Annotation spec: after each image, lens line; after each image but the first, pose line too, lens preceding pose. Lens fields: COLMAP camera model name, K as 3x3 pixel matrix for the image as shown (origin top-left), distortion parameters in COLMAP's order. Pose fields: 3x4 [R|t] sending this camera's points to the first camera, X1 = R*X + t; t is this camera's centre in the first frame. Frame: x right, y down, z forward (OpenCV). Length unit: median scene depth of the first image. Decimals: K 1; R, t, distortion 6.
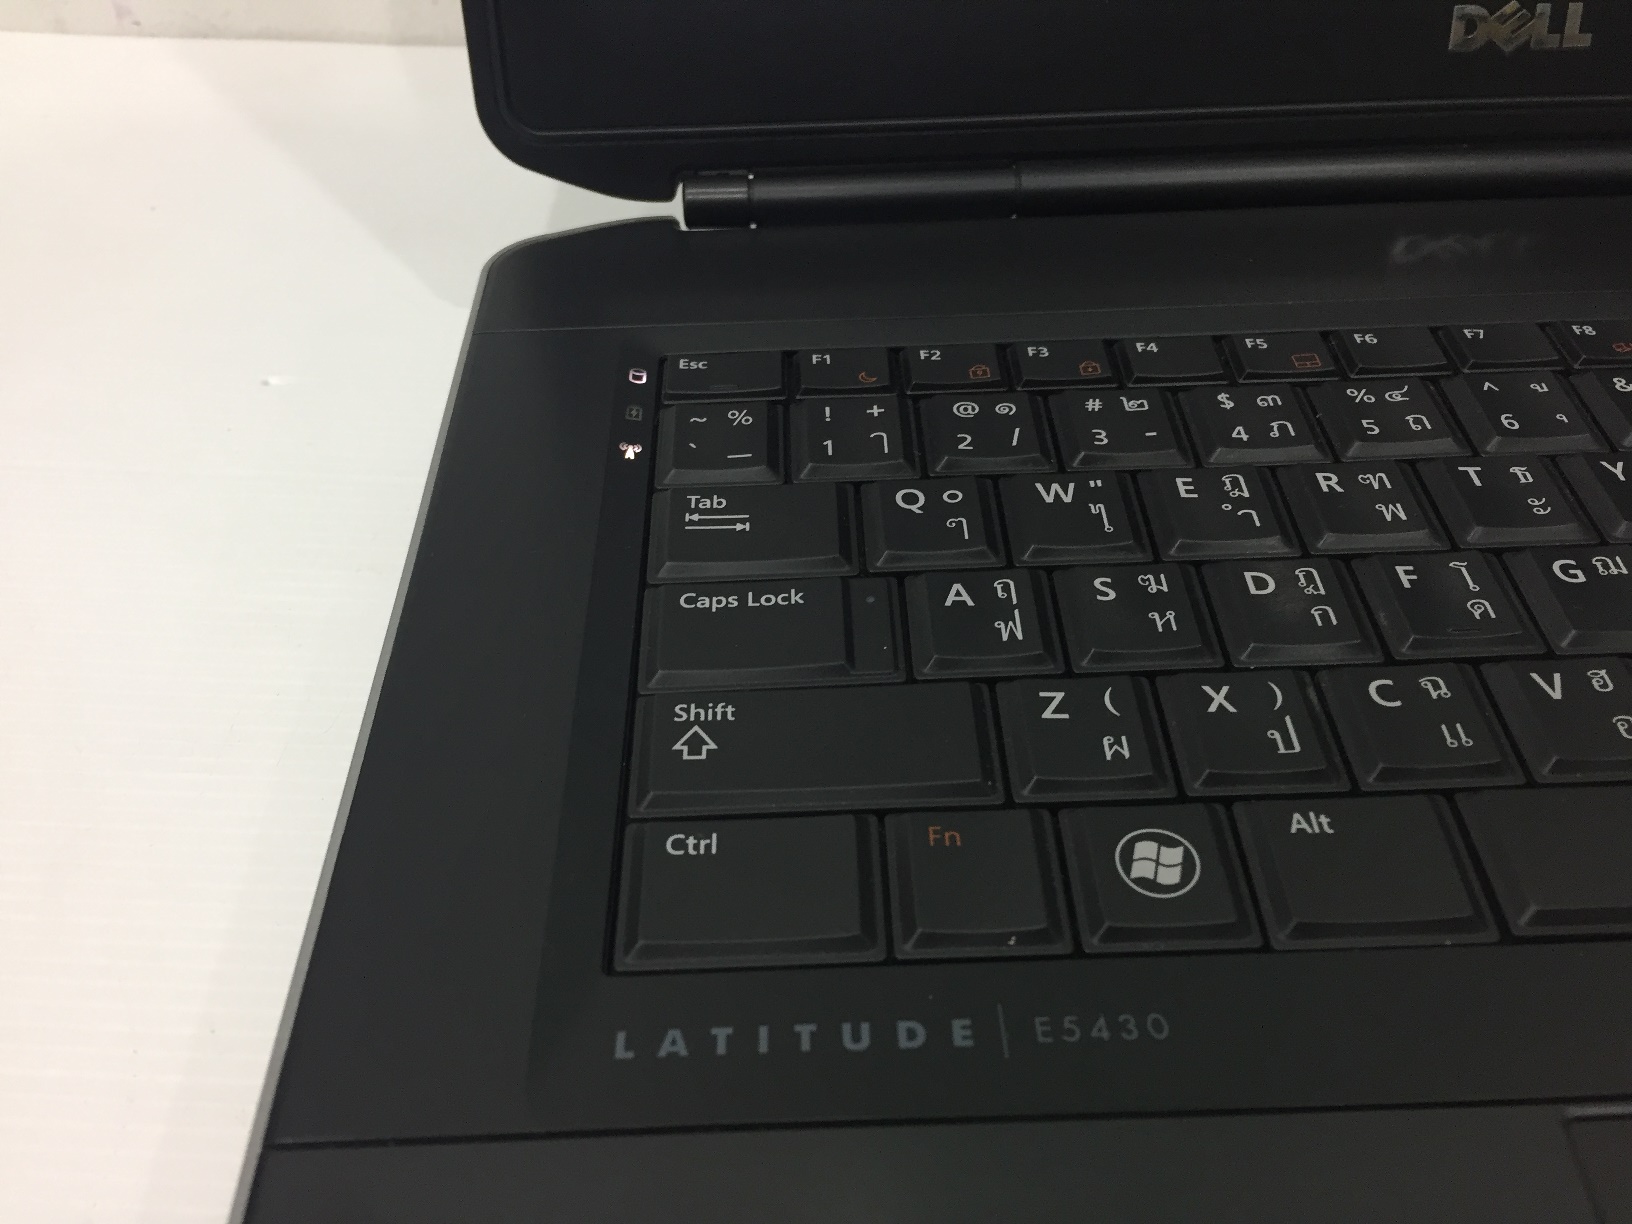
lens RADIAL K [[1424.0, 0, 816.0], [0, 1424.0, 612.0], [0, 0, 1]] dist [0.067874, -0.123611]
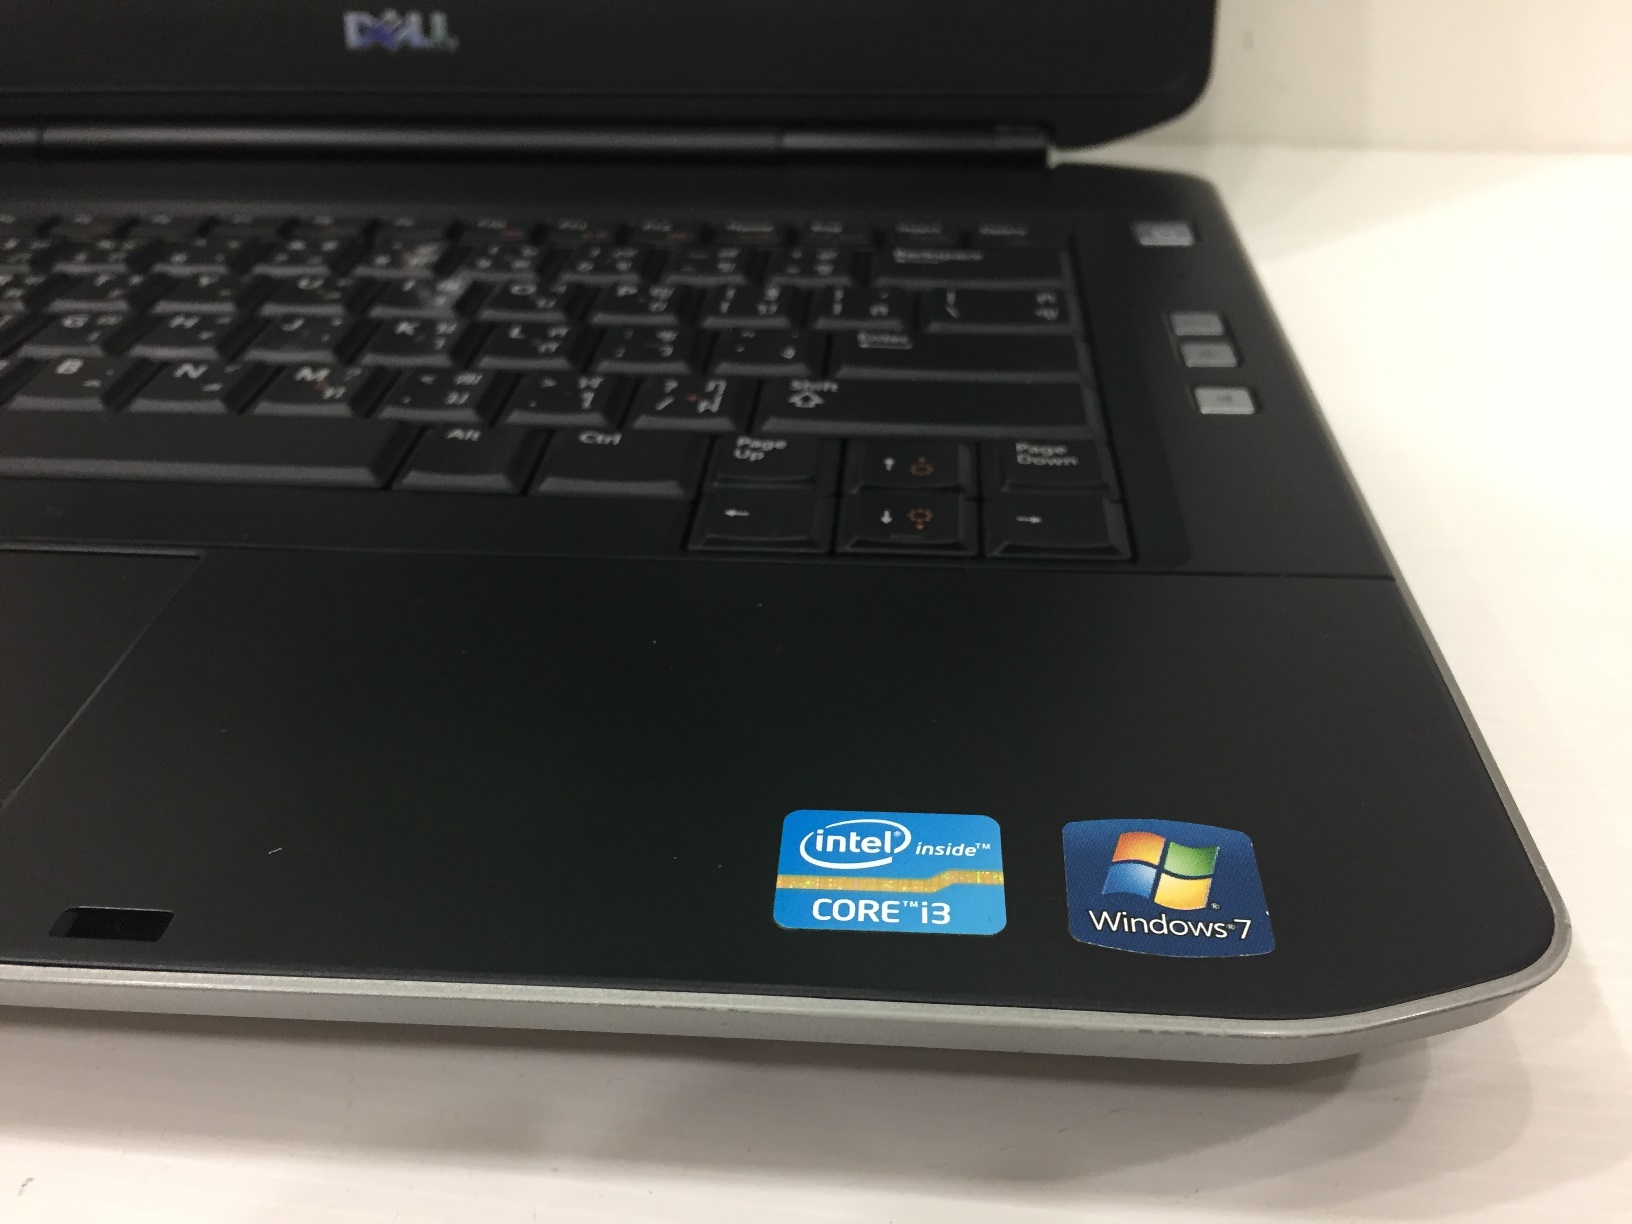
lens RADIAL K [[1429.1, 0, 816.0], [0, 1429.1, 612.0], [0, 0, 1]] dist [0.051471, -0.124058]
pose [[0.995335, 0.063597, -0.072550, 1.178096], [-0.076125, 0.979672, -0.185602, 0.385167], [0.059272, 0.190259, 0.979943, -0.193269]]
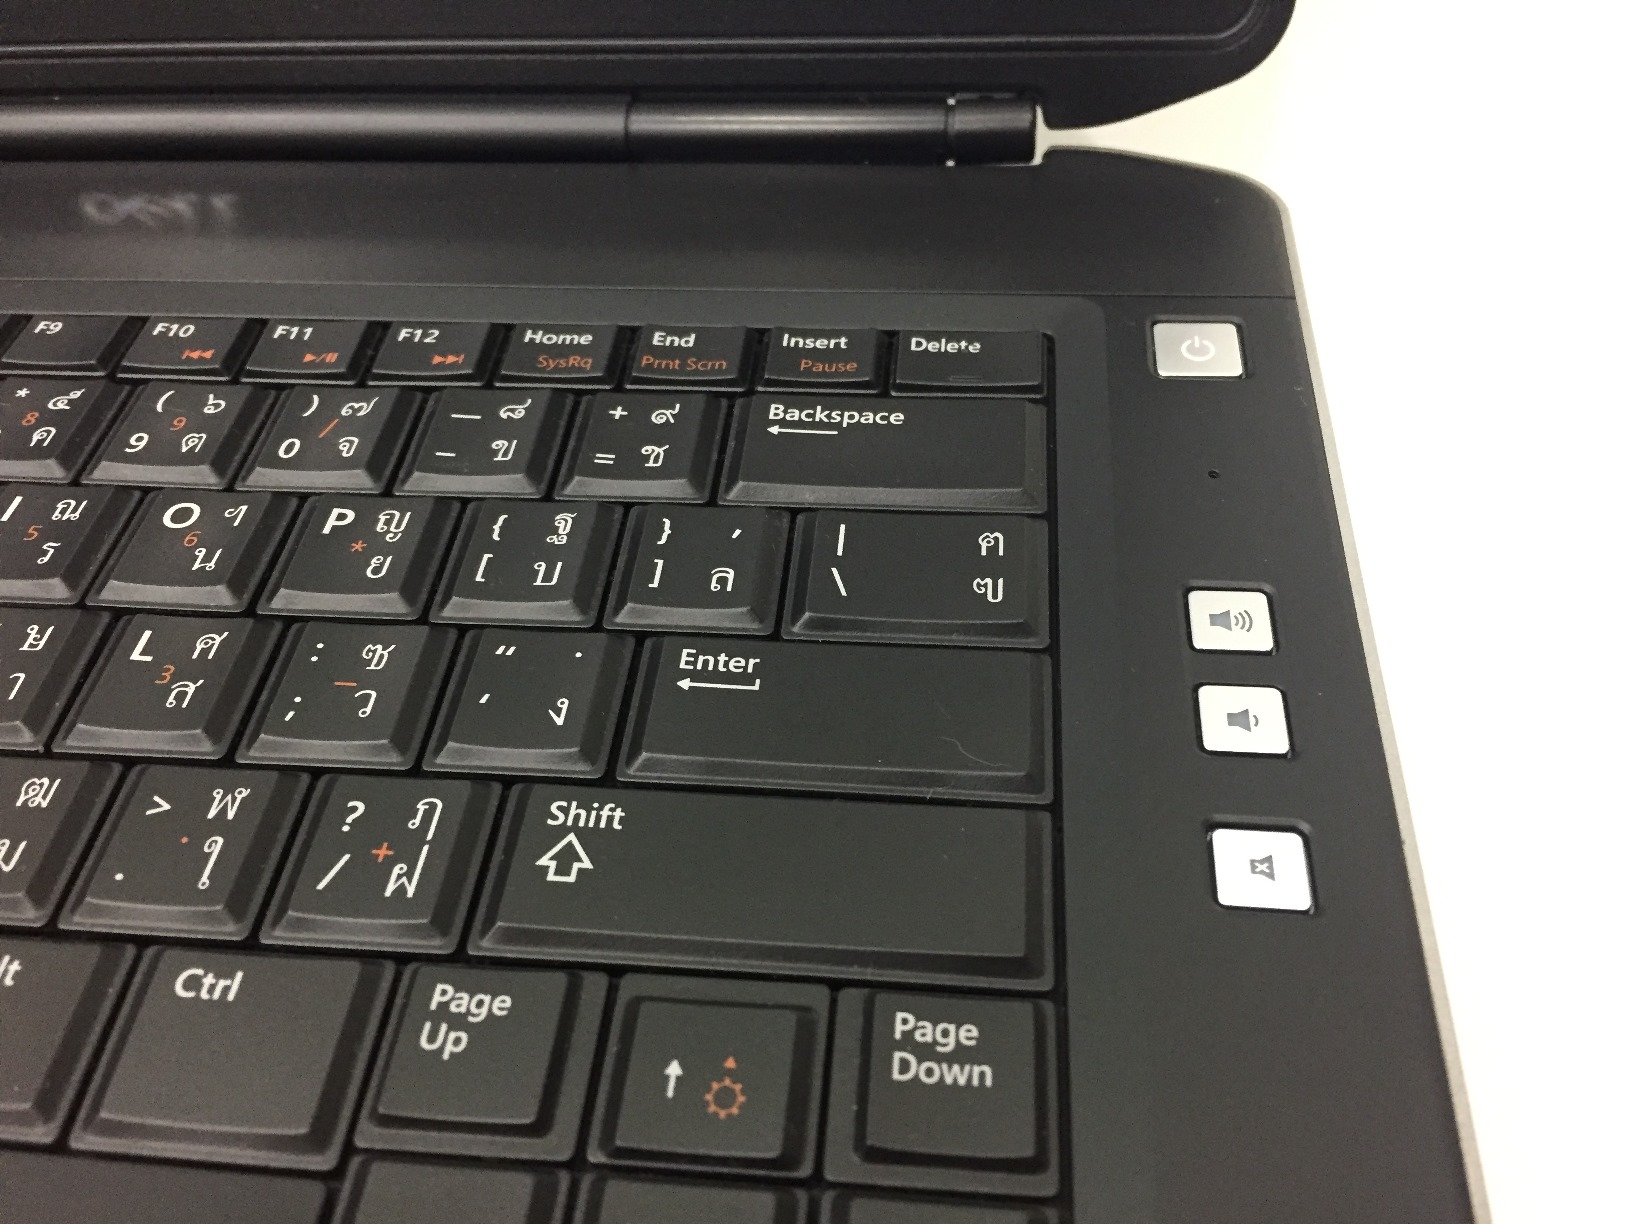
lens RADIAL K [[1424.0, 0, 816.0], [0, 1424.0, 612.0], [0, 0, 1]] dist [0.067874, -0.123611]
pose [[0.992869, 0.067907, -0.097984, 1.251246], [-0.060747, 0.995385, 0.074289, -0.131161], [0.102576, -0.067807, 0.992411, 0.196414]]
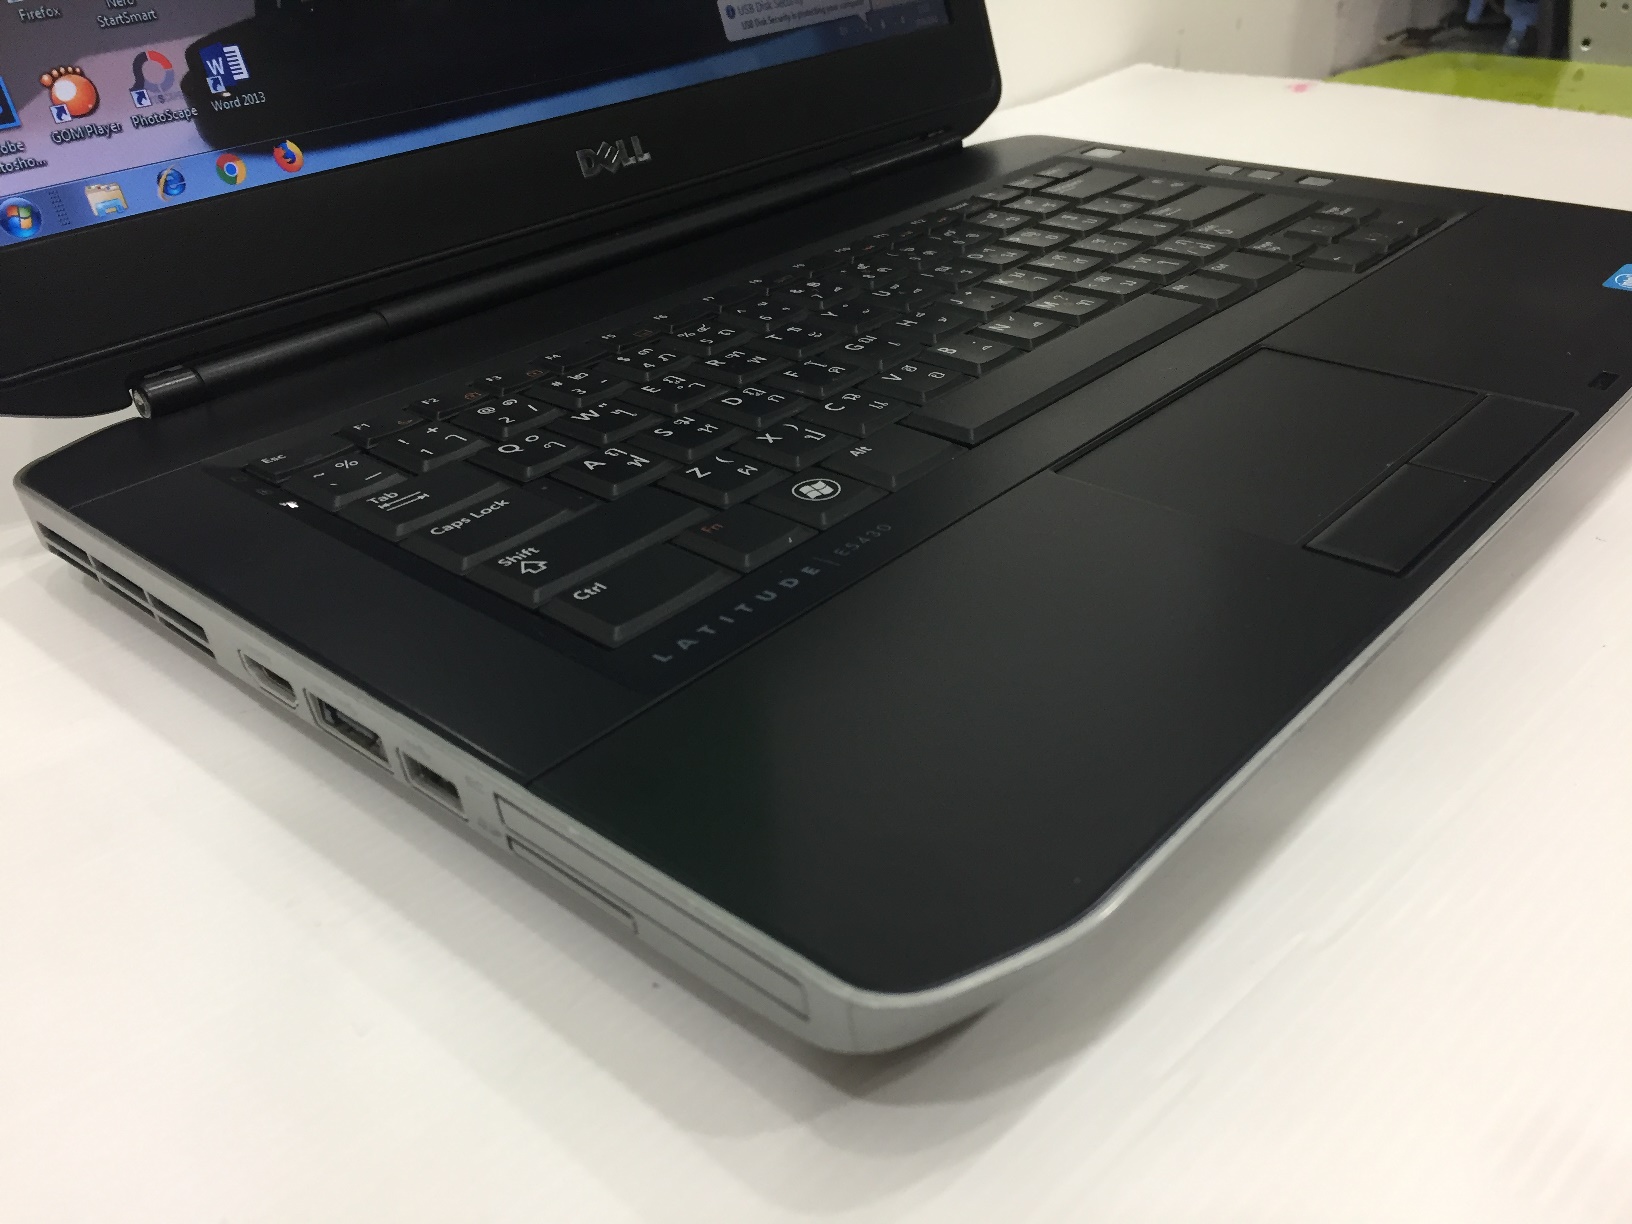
lens RADIAL K [[1424.0, 0, 816.0], [0, 1424.0, 612.0], [0, 0, 1]] dist [0.067874, -0.123611]
pose [[0.682144, -0.372792, 0.629052, -0.656465], [0.534159, 0.841540, -0.080525, 0.323456], [-0.499353, 0.390944, 0.773181, -0.186265]]
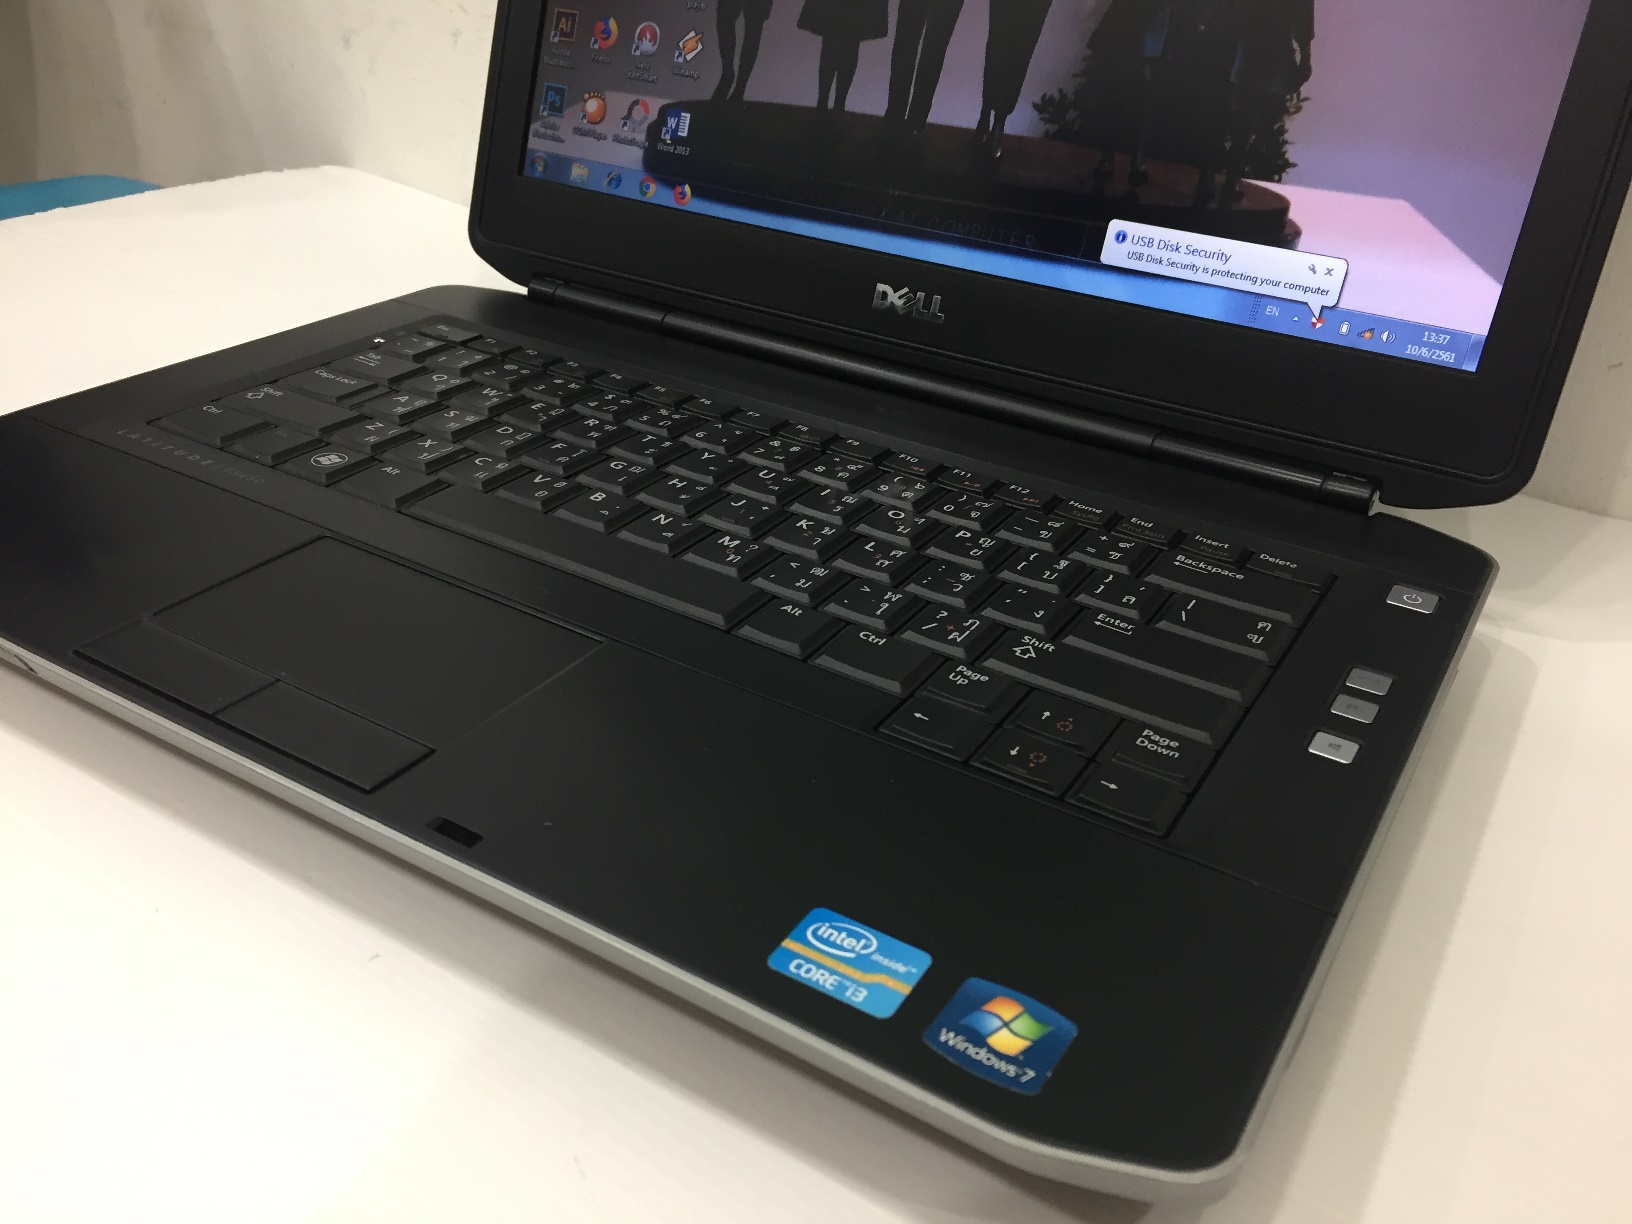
lens RADIAL K [[1390.5, 0, 816.0], [0, 1390.5, 612.0], [0, 0, 1]] dist [0.063352, -0.109916]
pose [[0.837708, 0.323970, -0.439647, 1.519013], [-0.432744, 0.884857, -0.172516, 0.337607], [0.333135, 0.334772, 0.881447, -0.528405]]
